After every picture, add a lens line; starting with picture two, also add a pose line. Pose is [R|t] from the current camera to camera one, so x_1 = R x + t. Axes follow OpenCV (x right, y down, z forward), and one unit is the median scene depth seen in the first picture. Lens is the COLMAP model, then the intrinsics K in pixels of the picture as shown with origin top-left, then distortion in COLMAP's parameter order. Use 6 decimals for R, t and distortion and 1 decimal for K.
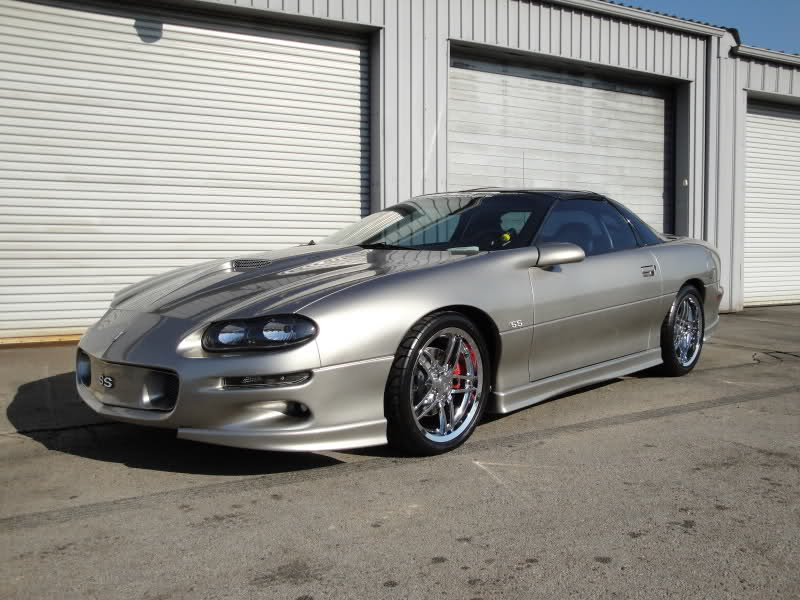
lens RADIAL K [[737.7, 0, 400.0], [0, 737.7, 300.0], [0, 0, 1]] dist [-0.085262, 0.140874]
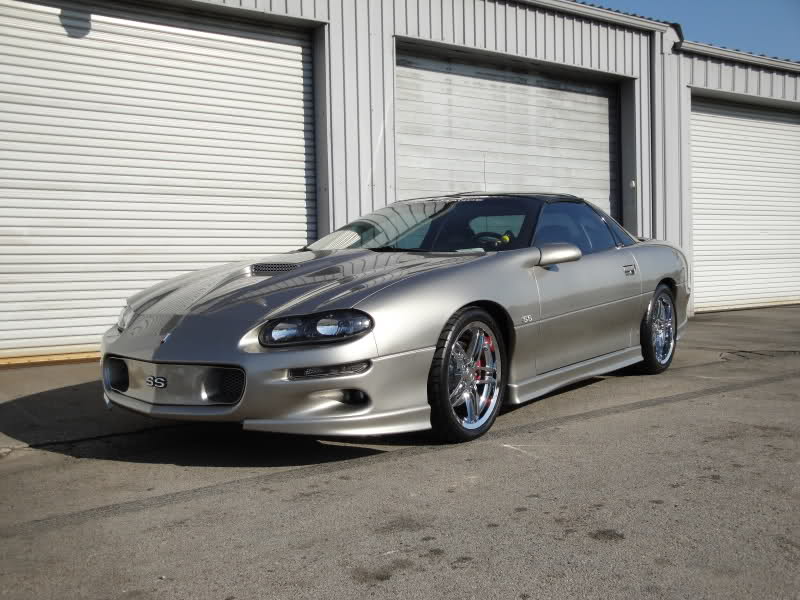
lens RADIAL K [[860.1, 0, 392.3], [0, 860.1, 298.3], [0, 0, 1]] dist [-0.015170, 0.199754]
pose [[0.991517, -0.025296, 0.127491, -0.137033], [0.029093, 0.999184, -0.028010, 0.022846], [-0.126678, 0.031482, 0.991444, -0.148627]]
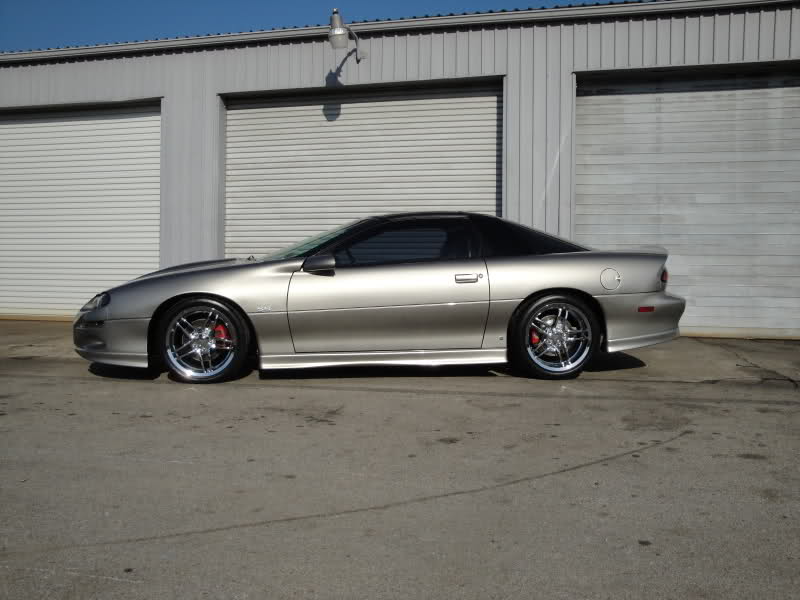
lens RADIAL K [[737.7, 0, 400.0], [0, 737.7, 300.0], [0, 0, 1]] dist [-0.085262, 0.140874]
pose [[0.741900, 0.029134, -0.669877, 0.970890], [-0.050894, 0.998620, -0.012935, 0.014008], [0.668576, 0.043689, 0.742359, 0.056575]]
